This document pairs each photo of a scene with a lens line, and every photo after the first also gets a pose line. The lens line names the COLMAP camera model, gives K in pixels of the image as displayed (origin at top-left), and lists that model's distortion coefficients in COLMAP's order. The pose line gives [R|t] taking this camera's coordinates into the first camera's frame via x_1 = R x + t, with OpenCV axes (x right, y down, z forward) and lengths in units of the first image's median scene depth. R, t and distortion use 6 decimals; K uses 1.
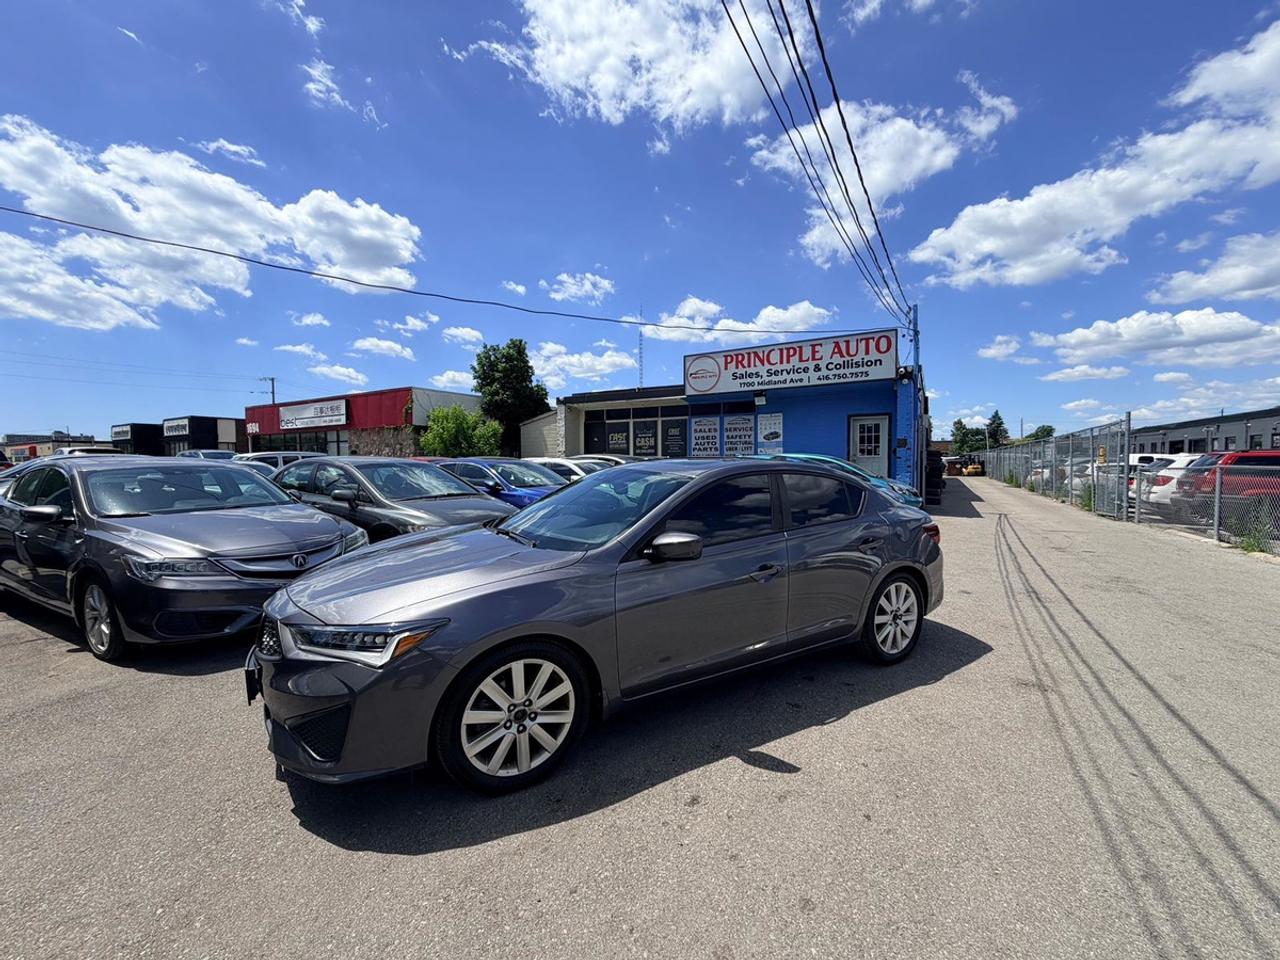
lens RADIAL K [[512.6, 0, 638.5], [0, 512.6, 489.7], [0, 0, 1]] dist [0.000257, 0.000260]
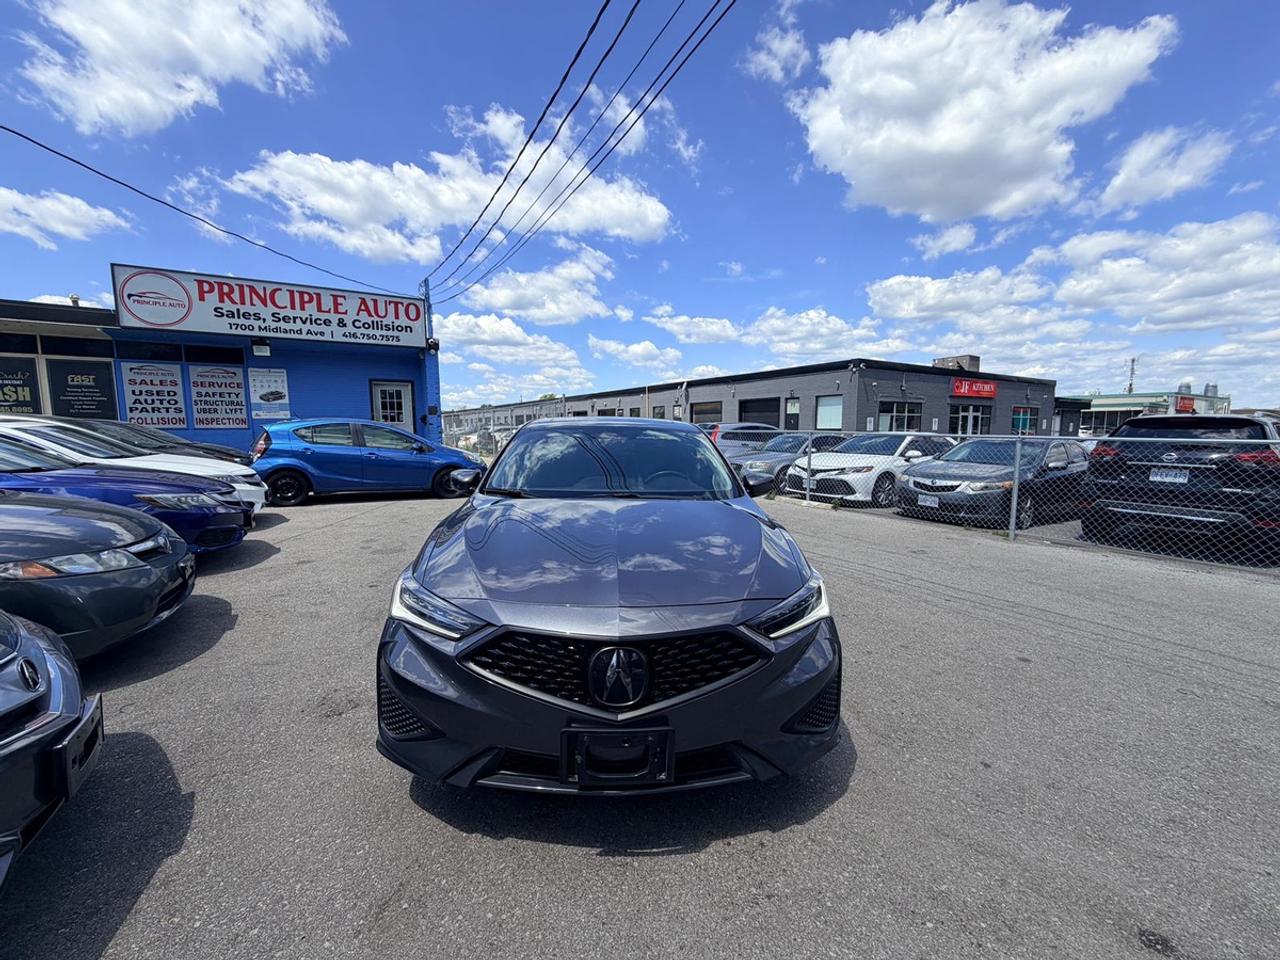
lens RADIAL K [[516.2, 0, 634.7], [0, 516.2, 484.0], [0, 0, 1]] dist [0.007691, -0.002144]
pose [[0.478560, -0.091216, 0.873304, -0.180428], [0.049817, 0.995808, 0.076712, -0.000741], [-0.876640, 0.006794, 0.481098, 0.095856]]
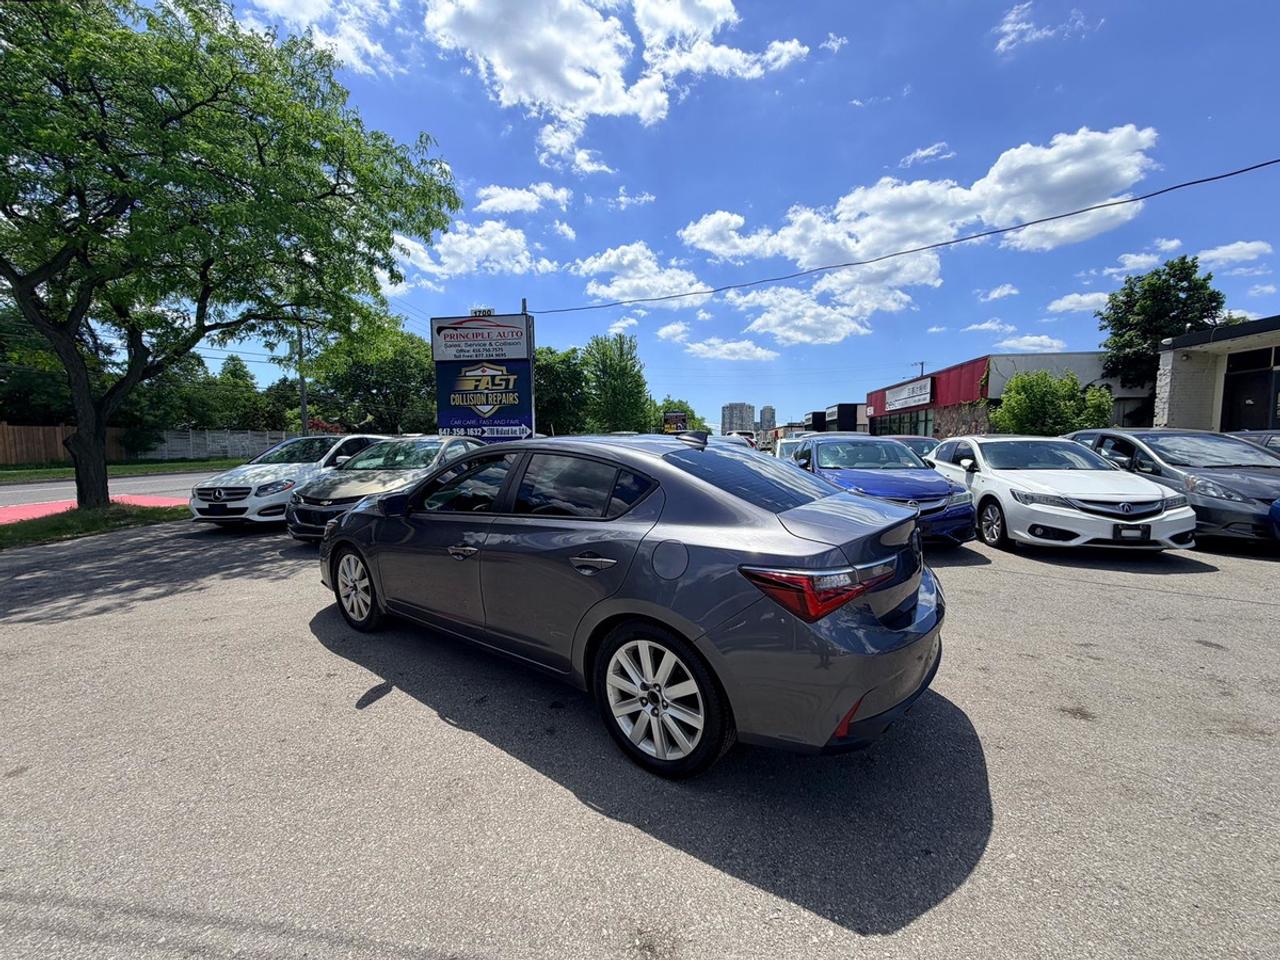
lens RADIAL K [[501.8, 0, 635.7], [0, 501.8, 499.8], [0, 0, 1]] dist [0.002548, -0.001657]
pose [[0.378087, 0.109690, -0.919249, 0.216004], [-0.051334, 0.993912, 0.097485, -0.008921], [0.924346, 0.010331, 0.381416, 0.159955]]
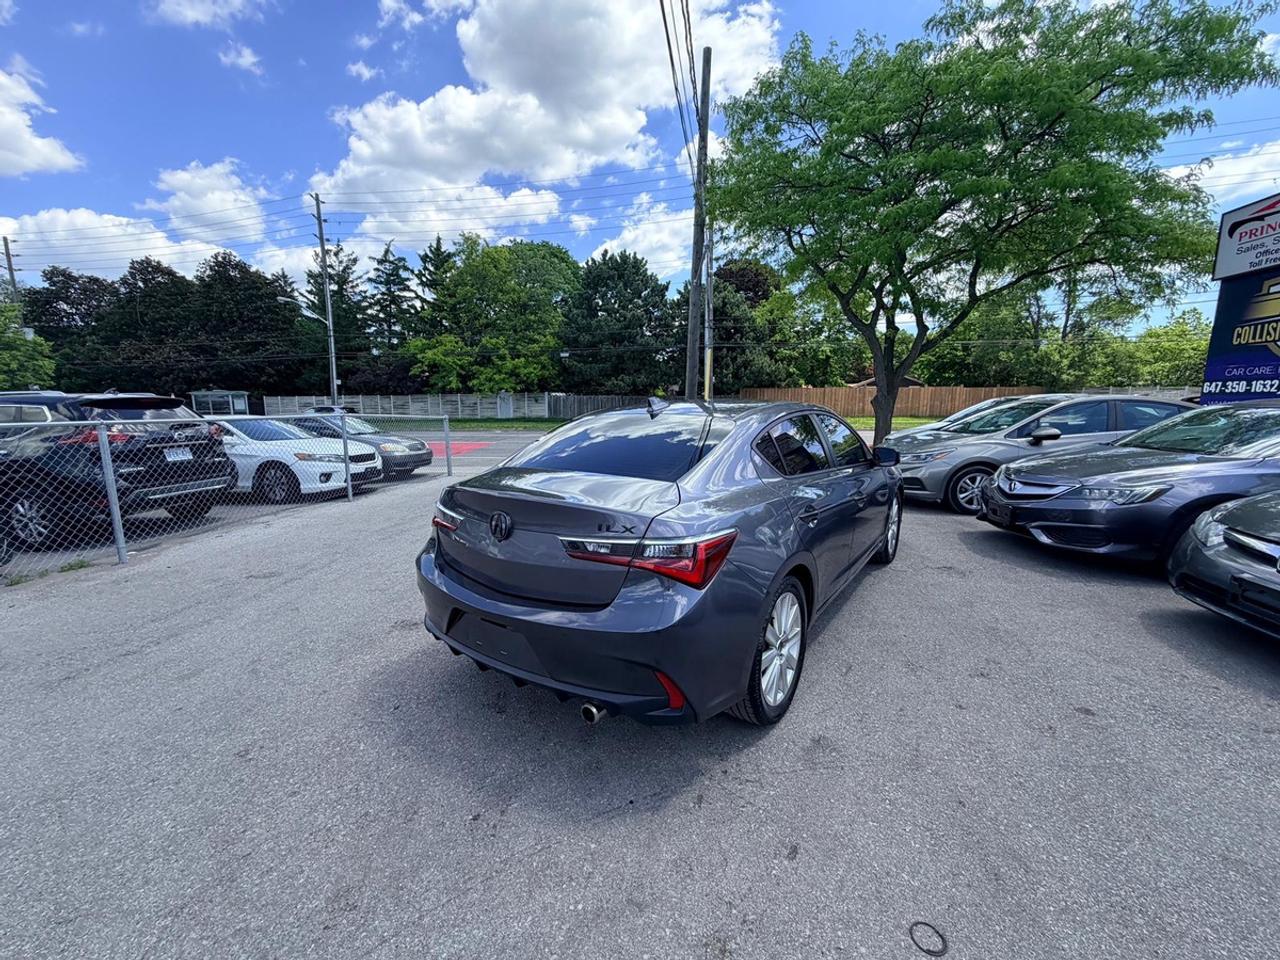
lens RADIAL K [[512.6, 0, 634.7], [0, 512.6, 475.9], [0, 0, 1]] dist [0.000257, 0.000260]
pose [[-0.921912, 0.060220, -0.382691, 0.142743], [-0.018804, 0.979724, 0.199466, -0.023995], [0.386943, 0.191086, -0.902087, 0.397597]]
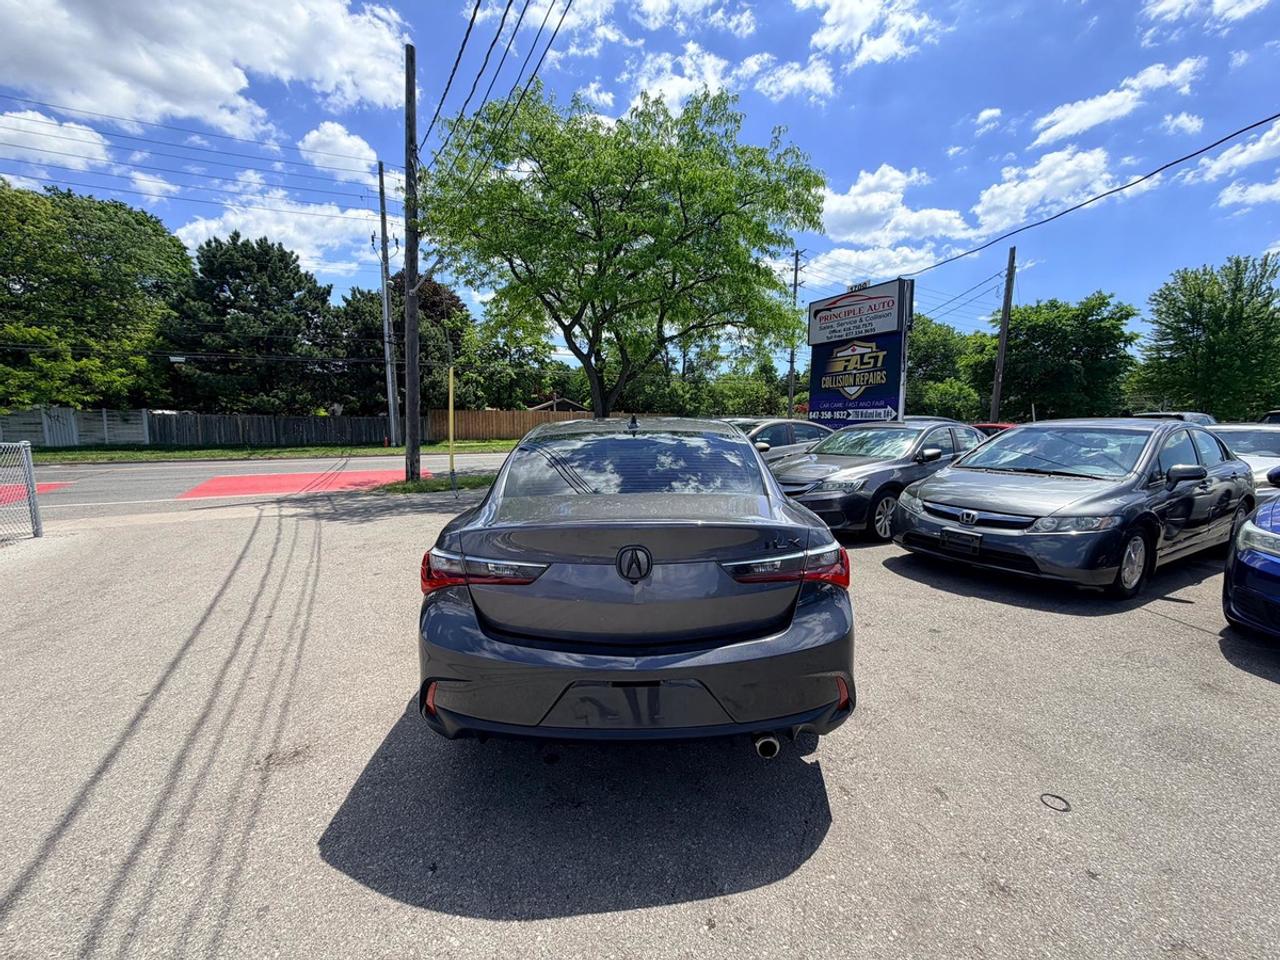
lens RADIAL K [[512.6, 0, 639.6], [0, 512.6, 481.4], [0, 0, 1]] dist [0.000257, 0.000260]
pose [[-0.512029, 0.094609, -0.853742, 0.207264], [-0.054332, 0.988358, 0.142112, -0.017638], [0.857248, 0.119151, -0.500928, 0.328239]]
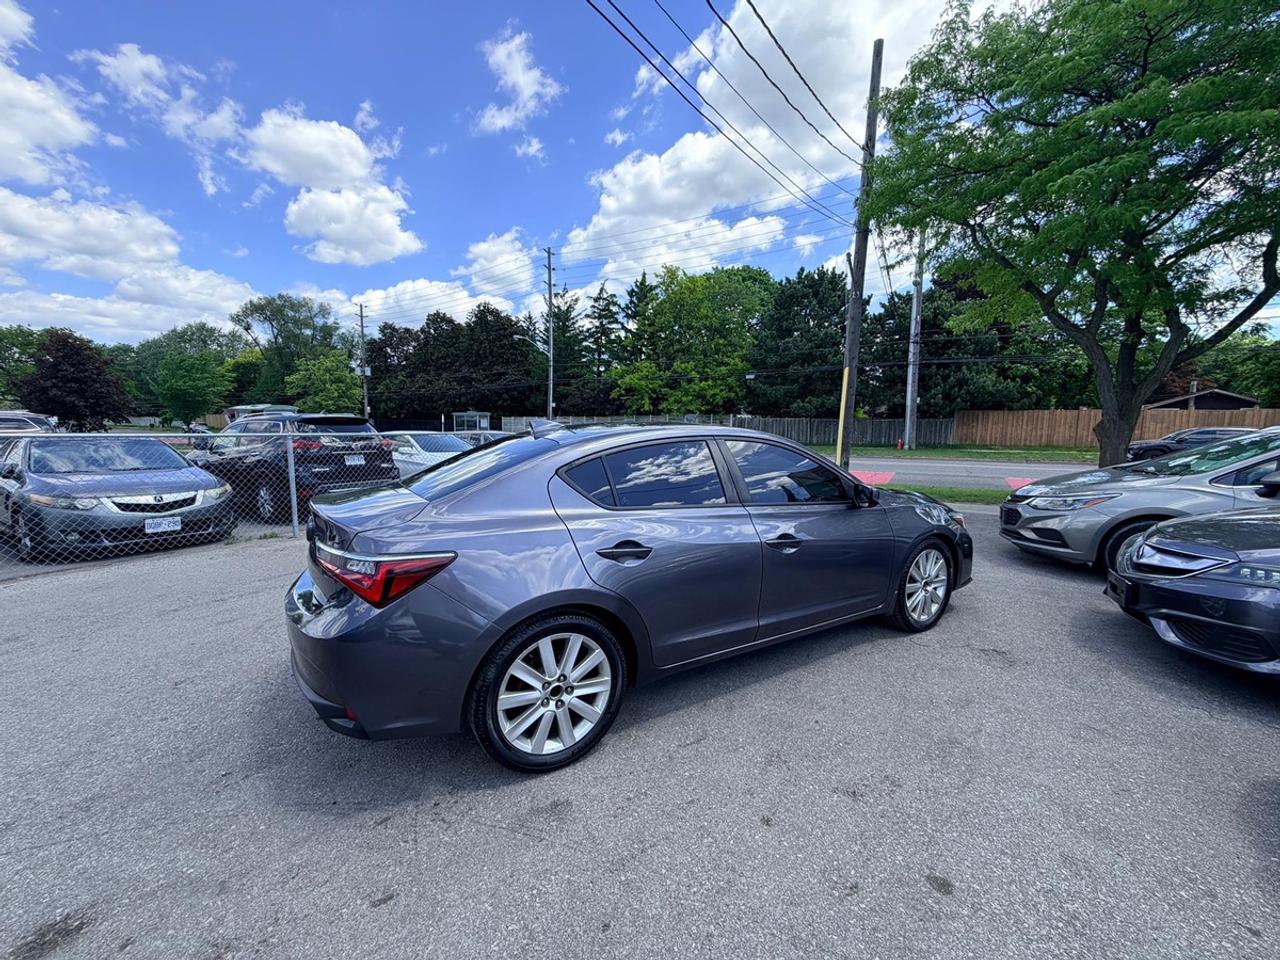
lens RADIAL K [[512.6, 0, 635.1], [0, 512.6, 470.7], [0, 0, 1]] dist [0.000257, 0.000260]
pose [[-0.999956, -0.007143, 0.006104, 0.036139], [-0.006122, 0.988127, 0.153516, -0.025643], [-0.007128, 0.153472, -0.988127, 0.413905]]
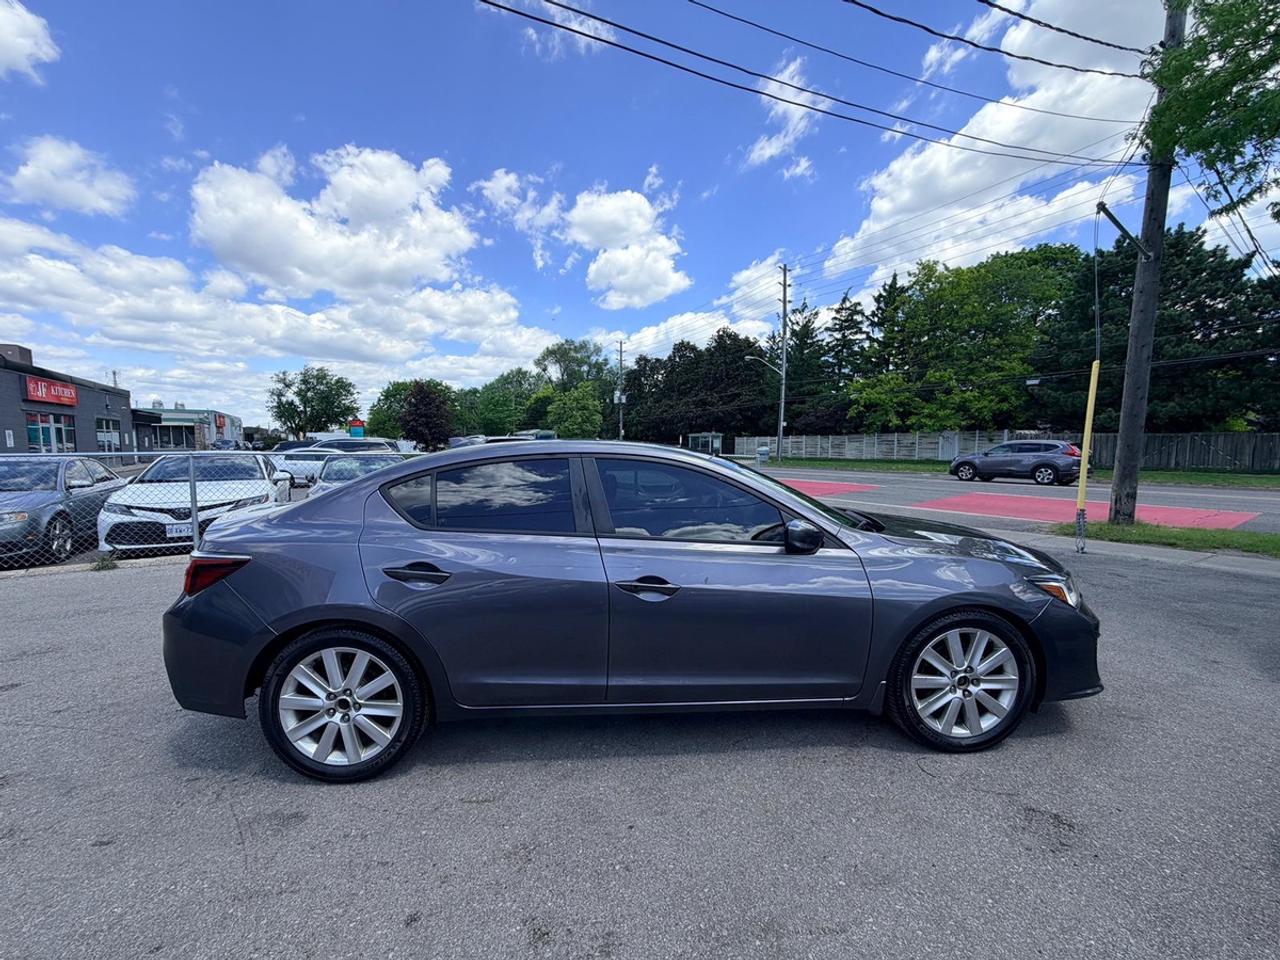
lens RADIAL K [[512.6, 0, 635.9], [0, 512.6, 468.9], [0, 0, 1]] dist [0.000257, 0.000260]
pose [[-0.880140, -0.022075, 0.474201, -0.068777], [0.031413, 0.994020, 0.104578, -0.021776], [-0.473674, 0.106940, -0.874184, 0.367955]]
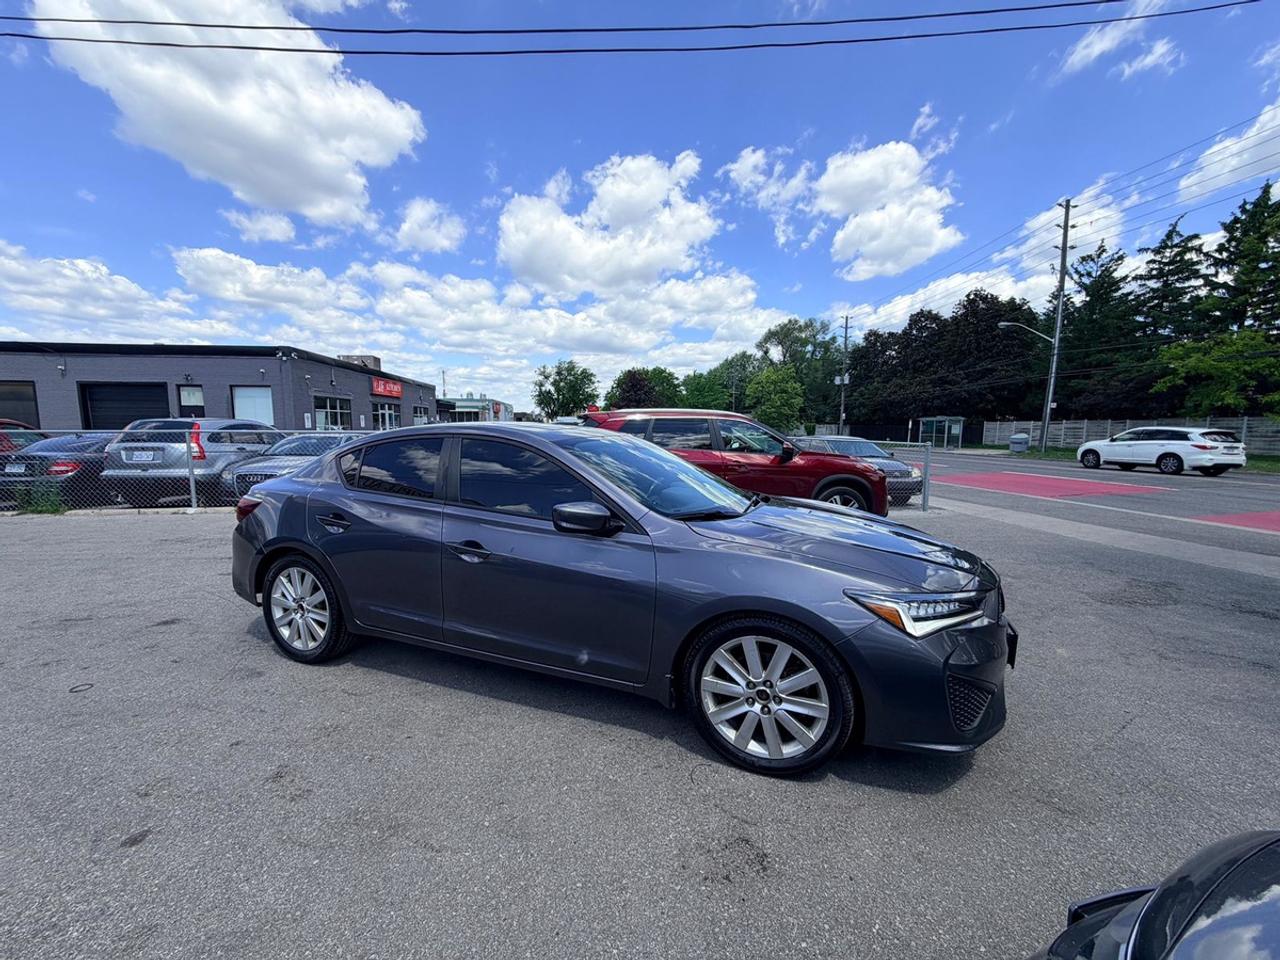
lens RADIAL K [[512.6, 0, 637.4], [0, 512.6, 472.5], [0, 0, 1]] dist [0.000257, 0.000260]
pose [[-0.592867, -0.075373, 0.801765, -0.159593], [0.043779, 0.991121, 0.125547, -0.017827], [-0.804109, 0.109533, -0.584304, 0.301691]]
